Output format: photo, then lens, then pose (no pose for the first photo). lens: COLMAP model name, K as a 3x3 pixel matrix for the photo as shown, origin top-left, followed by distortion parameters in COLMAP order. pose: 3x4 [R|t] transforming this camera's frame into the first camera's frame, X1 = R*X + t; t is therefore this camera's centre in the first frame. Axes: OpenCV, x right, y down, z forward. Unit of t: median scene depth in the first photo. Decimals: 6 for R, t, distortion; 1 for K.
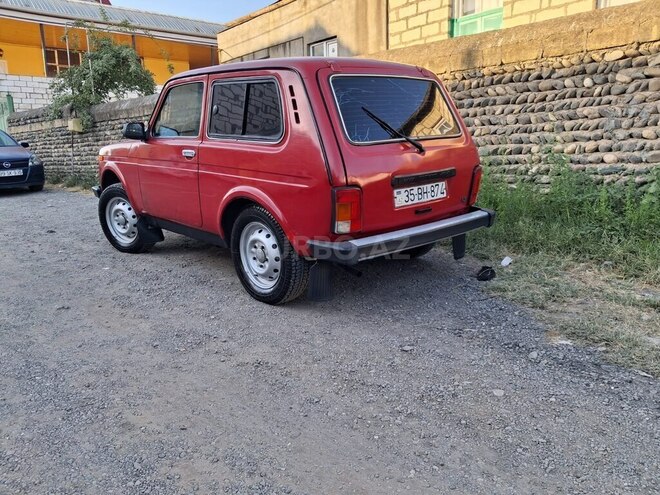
lens RADIAL K [[515.4, 0, 330.1], [0, 515.4, 244.7], [0, 0, 1]] dist [0.058537, -0.107491]
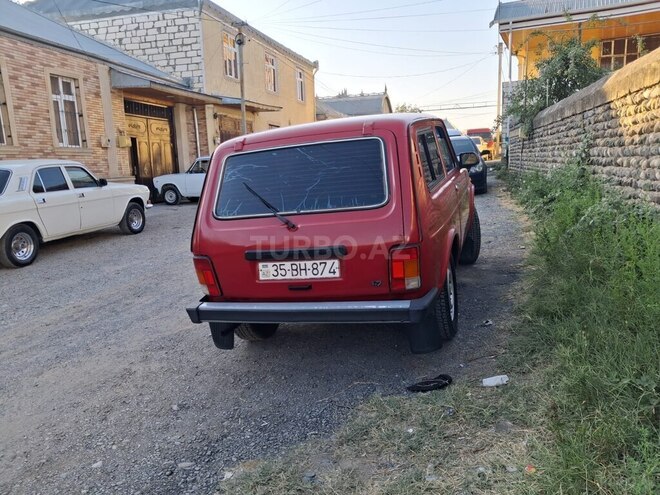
lens RADIAL K [[515.4, 0, 330.1], [0, 515.4, 244.7], [0, 0, 1]] dist [0.058537, -0.107491]
pose [[0.491696, 0.130696, -0.860903, 1.027567], [-0.104090, 0.990405, 0.090906, -0.239976], [0.864523, 0.044913, 0.500582, 0.585106]]
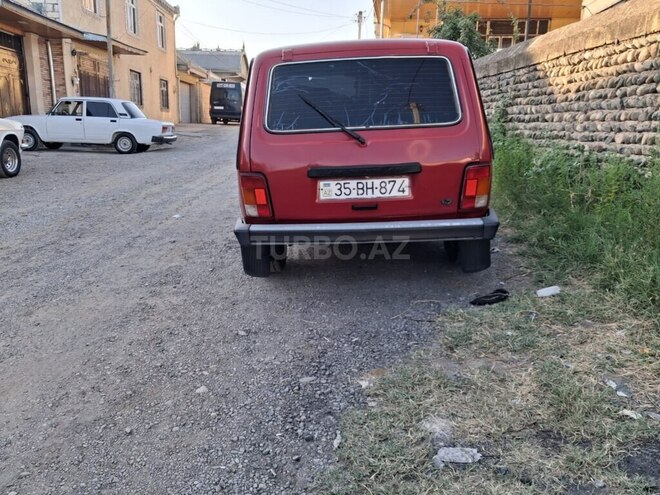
lens RADIAL K [[515.4, 0, 330.1], [0, 515.4, 244.7], [0, 0, 1]] dist [0.058537, -0.107491]
pose [[0.716166, 0.185329, -0.672874, 0.780398], [-0.141757, 0.982629, 0.119768, -0.103829], [0.683382, 0.009610, 0.729998, 0.295419]]
